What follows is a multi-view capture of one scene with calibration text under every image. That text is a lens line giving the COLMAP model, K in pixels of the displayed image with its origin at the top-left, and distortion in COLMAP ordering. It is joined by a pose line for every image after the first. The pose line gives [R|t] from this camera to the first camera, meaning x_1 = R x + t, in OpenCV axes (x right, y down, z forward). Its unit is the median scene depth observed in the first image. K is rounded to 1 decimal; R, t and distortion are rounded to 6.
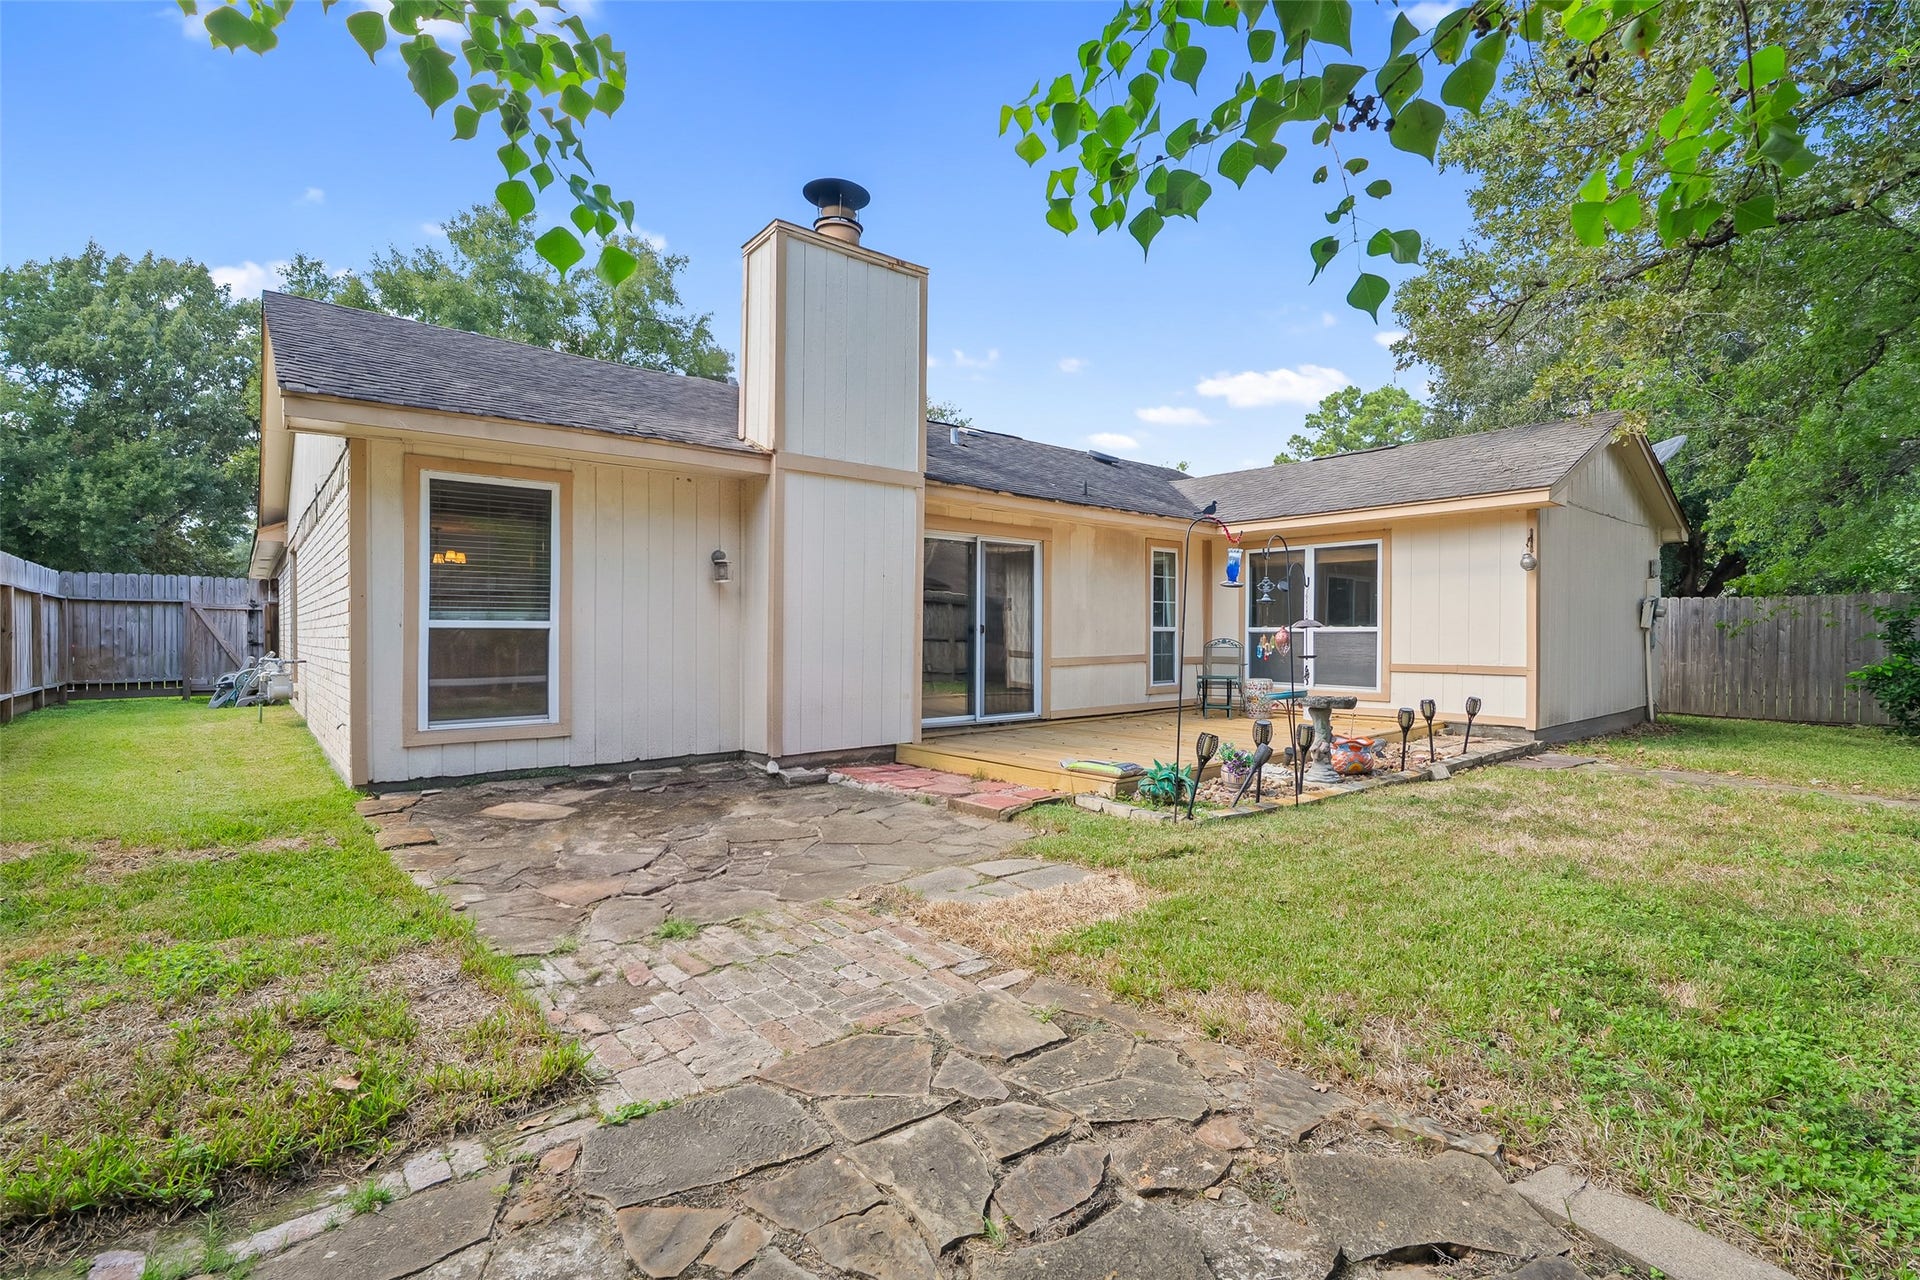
lens RADIAL K [[874.9, 0, 962.0], [0, 874.9, 630.8], [0, 0, 1]] dist [0.003808, 0.000768]
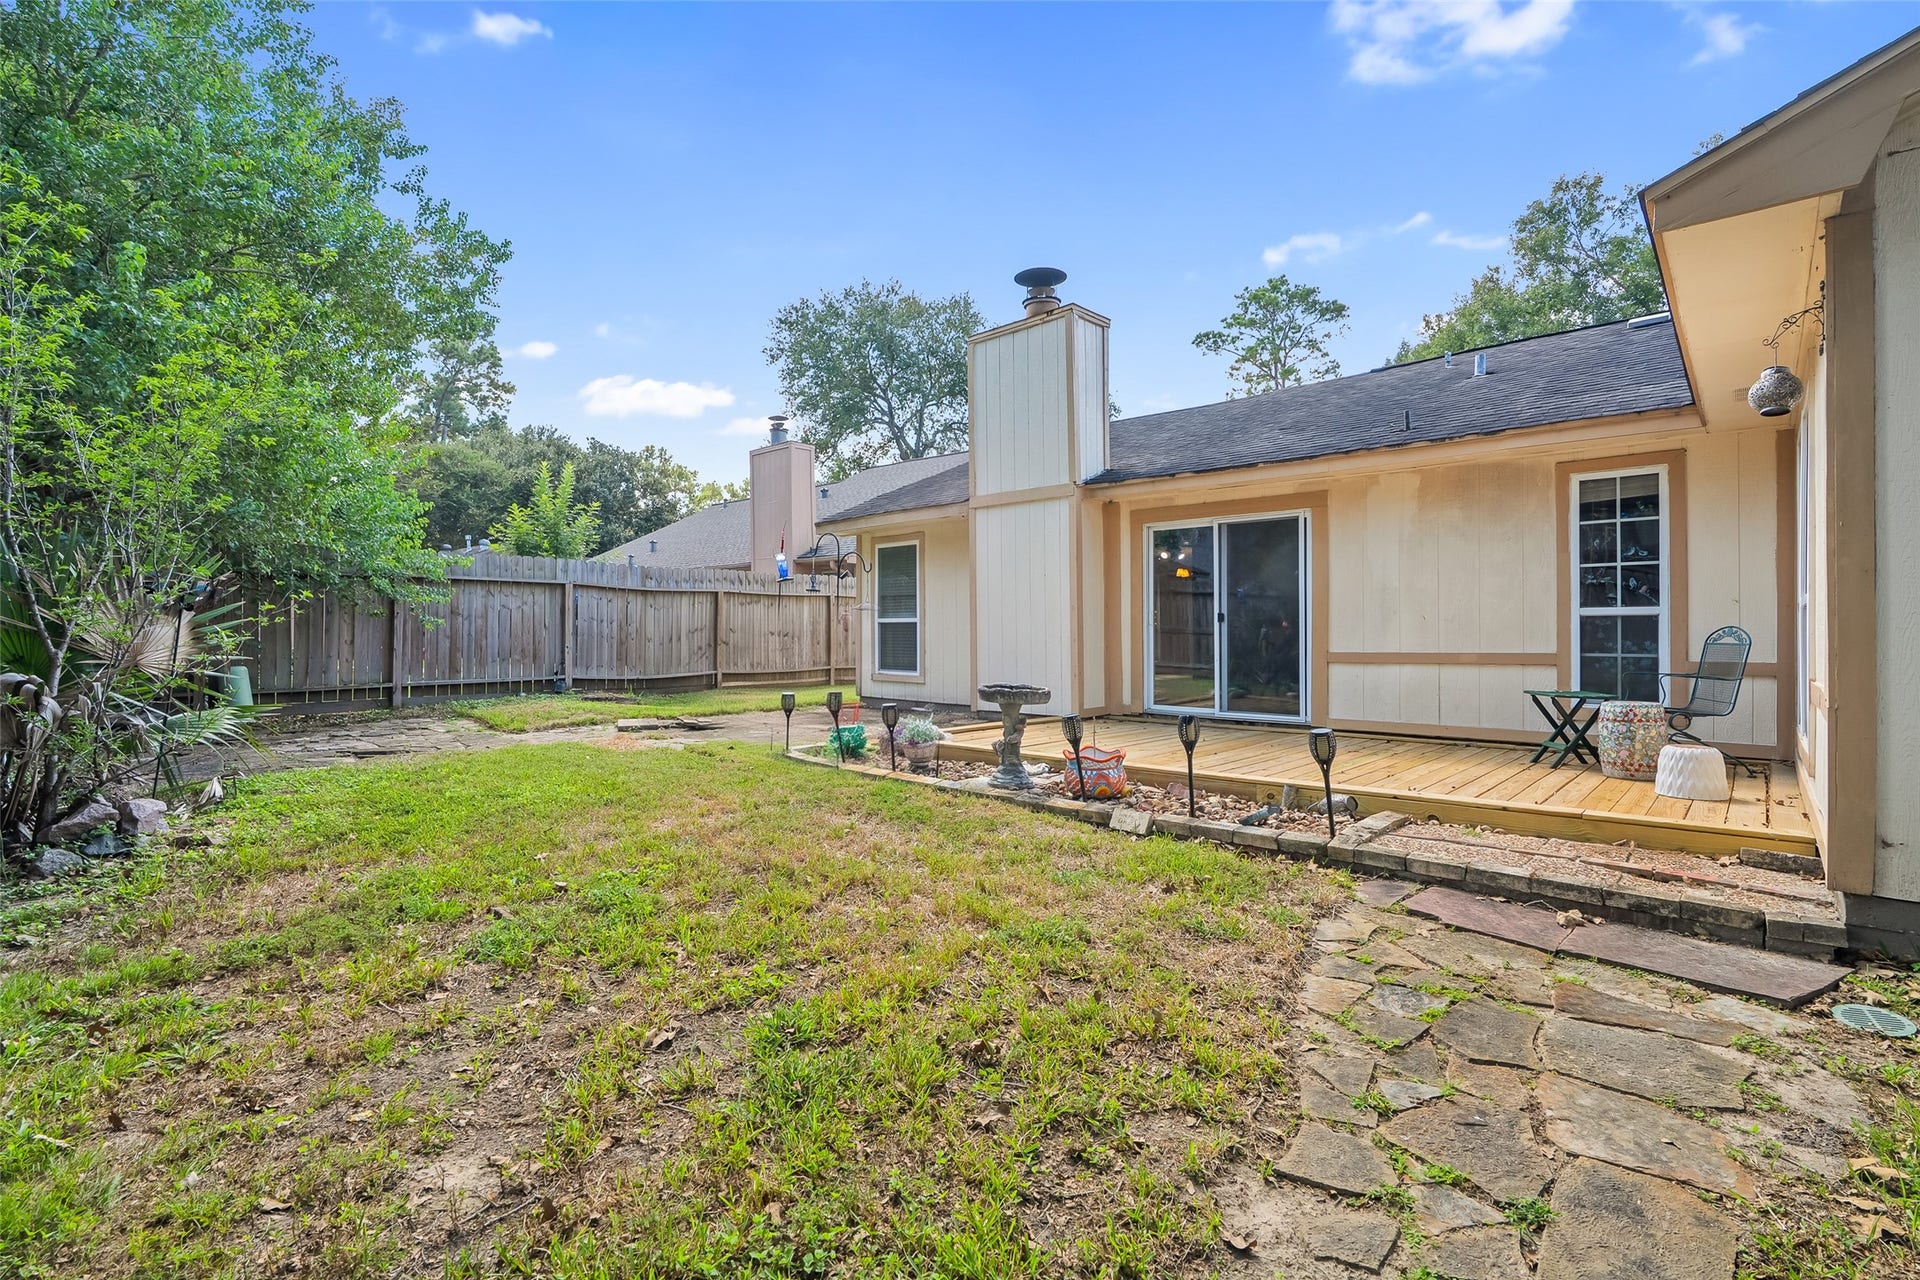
lens RADIAL K [[874.9, 0, 961.2], [0, 874.9, 639.2], [0, 0, 1]] dist [0.003808, 0.000768]
pose [[0.138432, -0.001193, -0.990371, 0.846270], [-0.003180, 0.999994, -0.001649, 0.021342], [0.990367, 0.003378, 0.138427, 0.555297]]
